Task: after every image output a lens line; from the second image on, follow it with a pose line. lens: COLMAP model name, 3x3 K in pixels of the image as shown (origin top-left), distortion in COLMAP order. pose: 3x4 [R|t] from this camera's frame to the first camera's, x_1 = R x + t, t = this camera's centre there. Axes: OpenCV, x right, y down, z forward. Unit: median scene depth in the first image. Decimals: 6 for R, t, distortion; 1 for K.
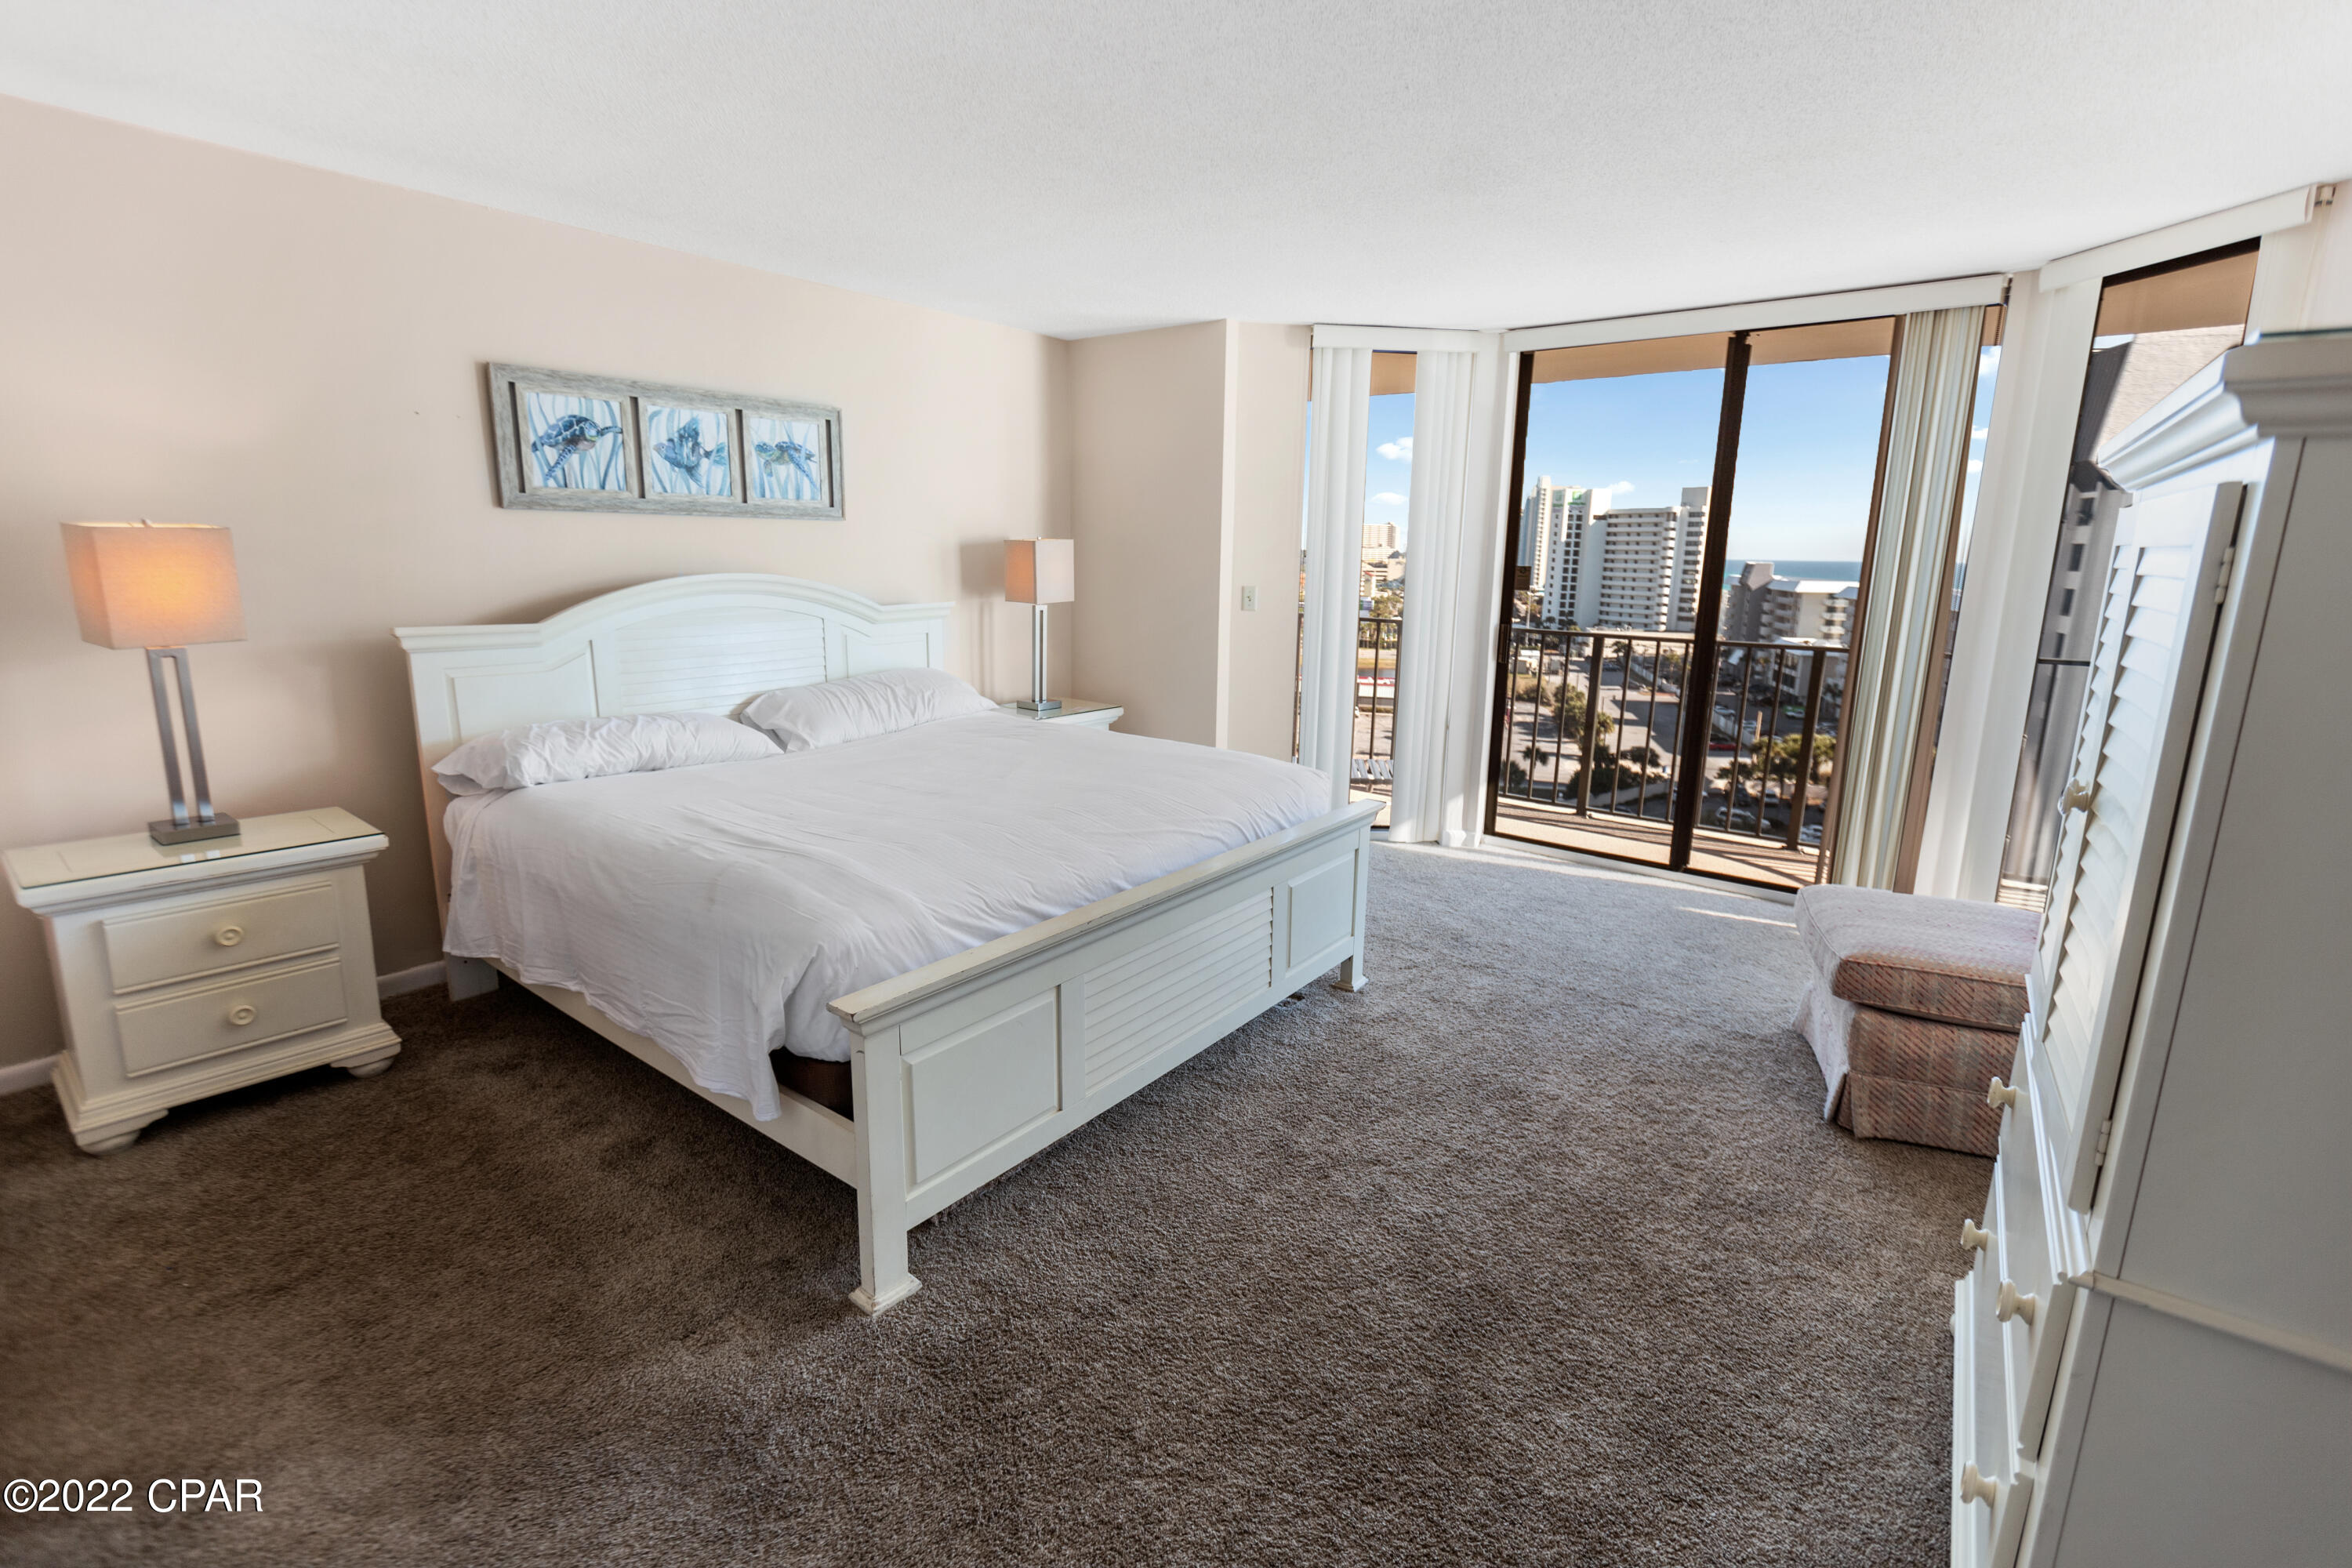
lens RADIAL K [[1040.5, 0, 1176.0], [0, 1040.5, 784.0], [0, 0, 1]] dist [0.001428, 0.000097]
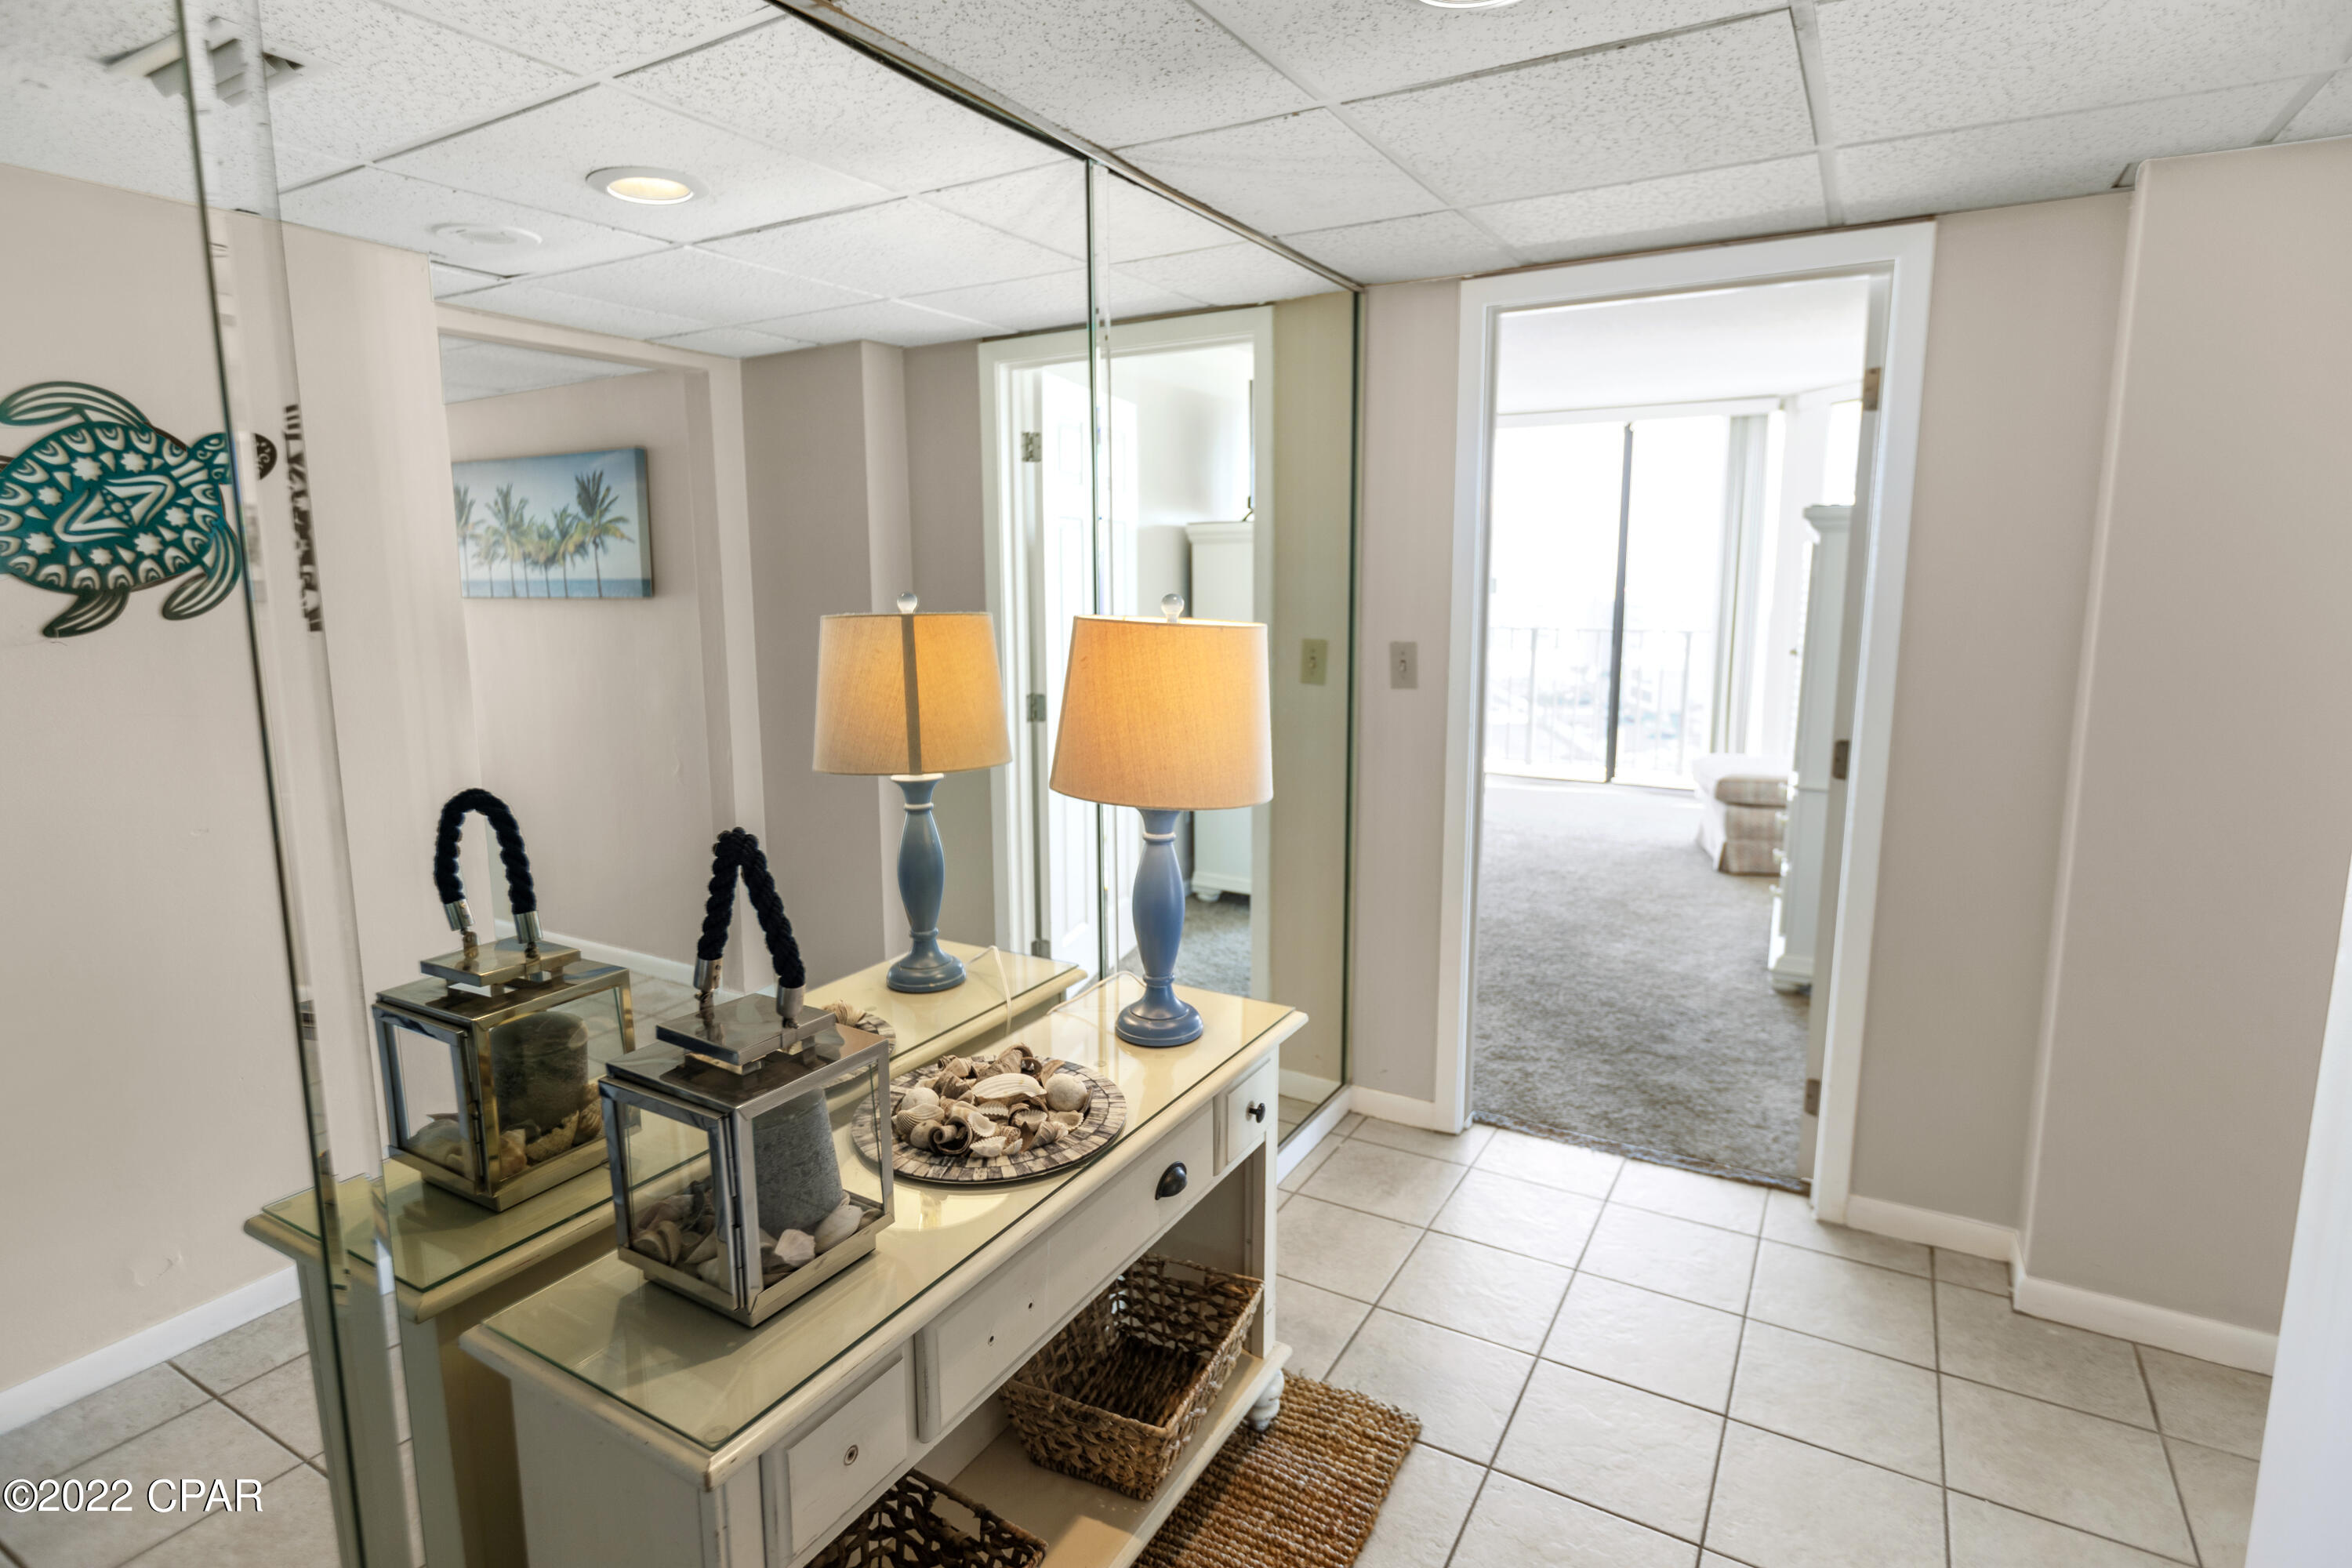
lens RADIAL K [[1303.8, 0, 1176.0], [0, 1303.8, 784.0], [0, 0, 1]] dist [-0.002262, -0.000641]
pose [[0.982021, -0.035775, 0.185351, -0.755629], [0.045628, 0.997748, -0.049165, 0.249776], [-0.183175, 0.056738, 0.981442, -1.125184]]
